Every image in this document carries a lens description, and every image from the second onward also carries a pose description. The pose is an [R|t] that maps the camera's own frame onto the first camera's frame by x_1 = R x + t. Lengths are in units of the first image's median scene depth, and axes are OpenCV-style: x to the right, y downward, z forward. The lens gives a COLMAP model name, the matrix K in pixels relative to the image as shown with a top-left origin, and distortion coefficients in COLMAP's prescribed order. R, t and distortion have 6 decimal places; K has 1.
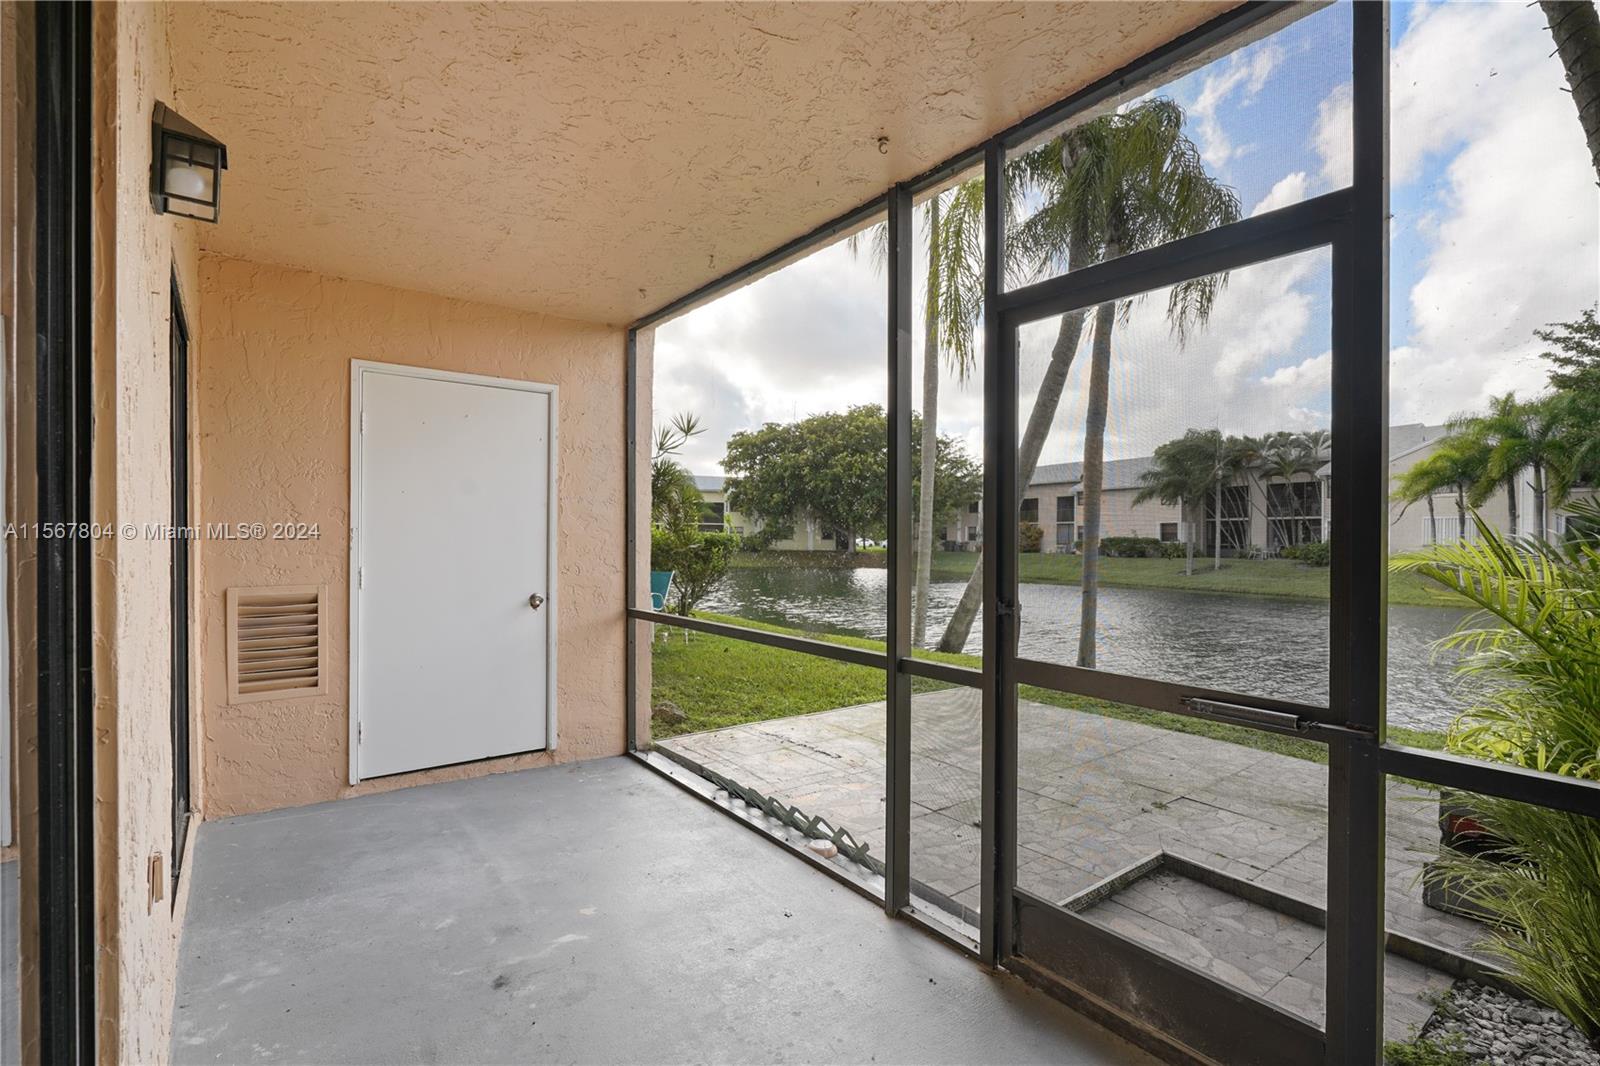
lens RADIAL K [[722.1, 0, 799.9], [0, 722.1, 538.0], [0, 0, 1]] dist [-0.008359, 0.000594]
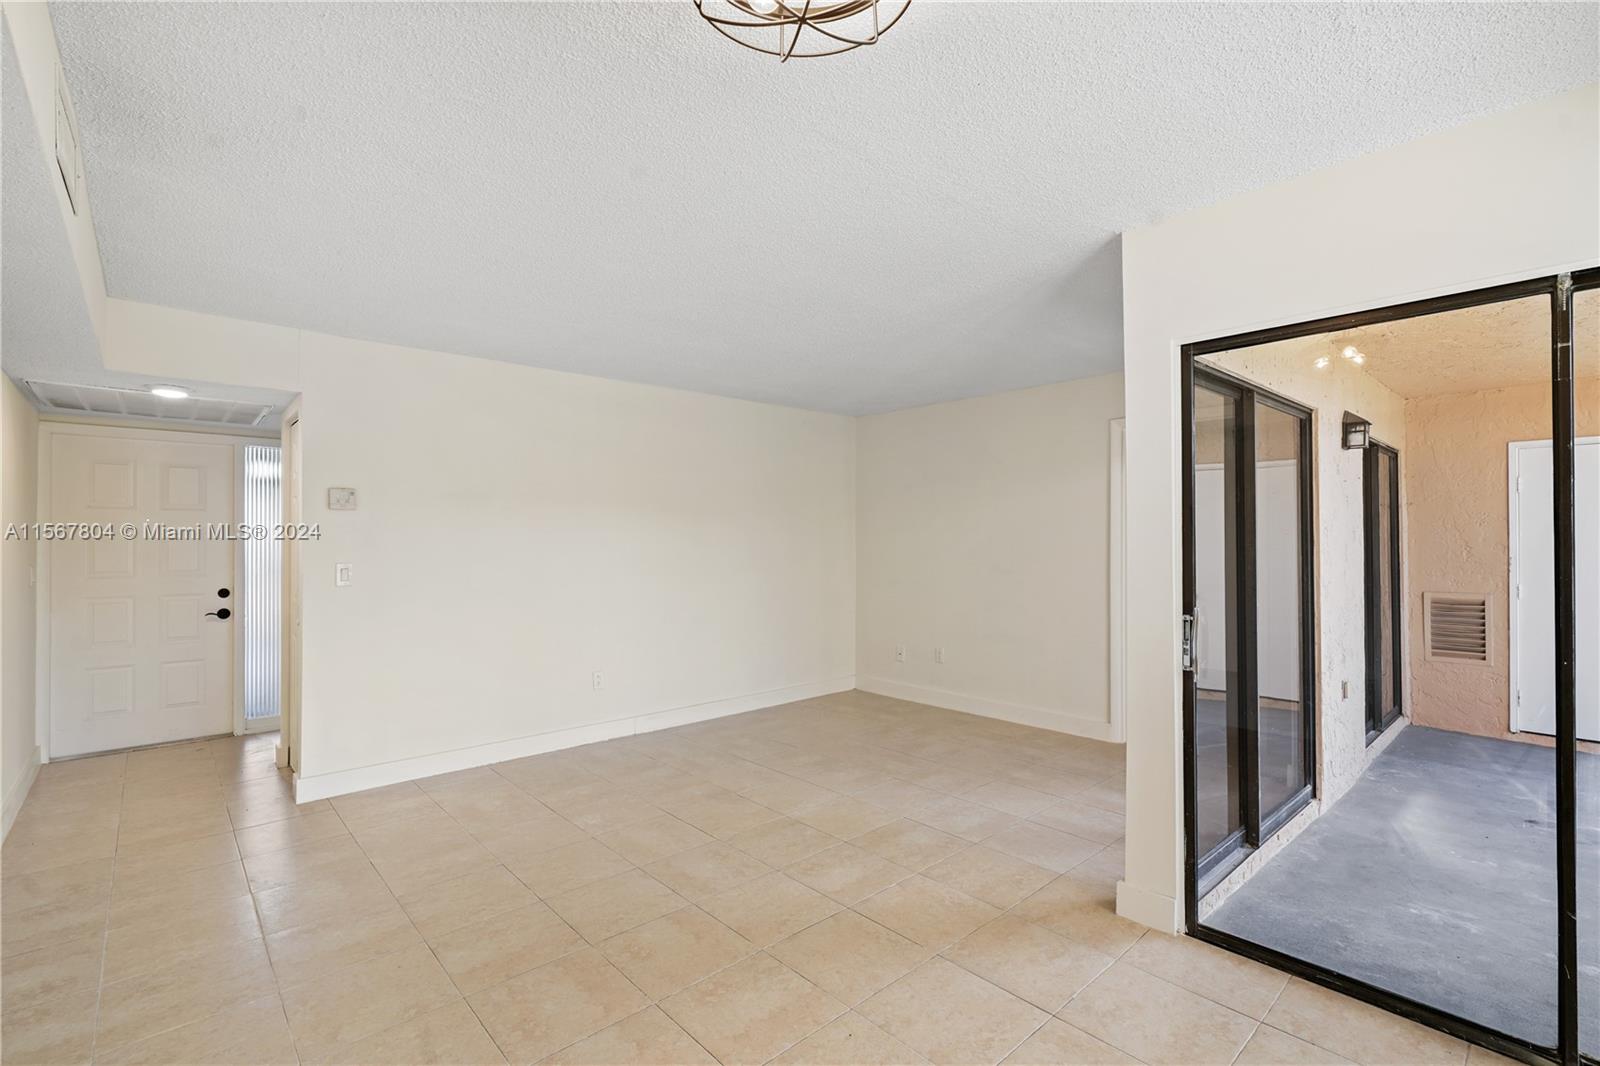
lens RADIAL K [[722.1, 0, 801.6], [0, 722.1, 532.6], [0, 0, 1]] dist [-0.008359, 0.000594]
pose [[0.077728, -0.010065, -0.996924, 0.741391], [0.000411, 0.999949, -0.010064, -0.050616], [0.996975, 0.000372, 0.077728, -0.571570]]
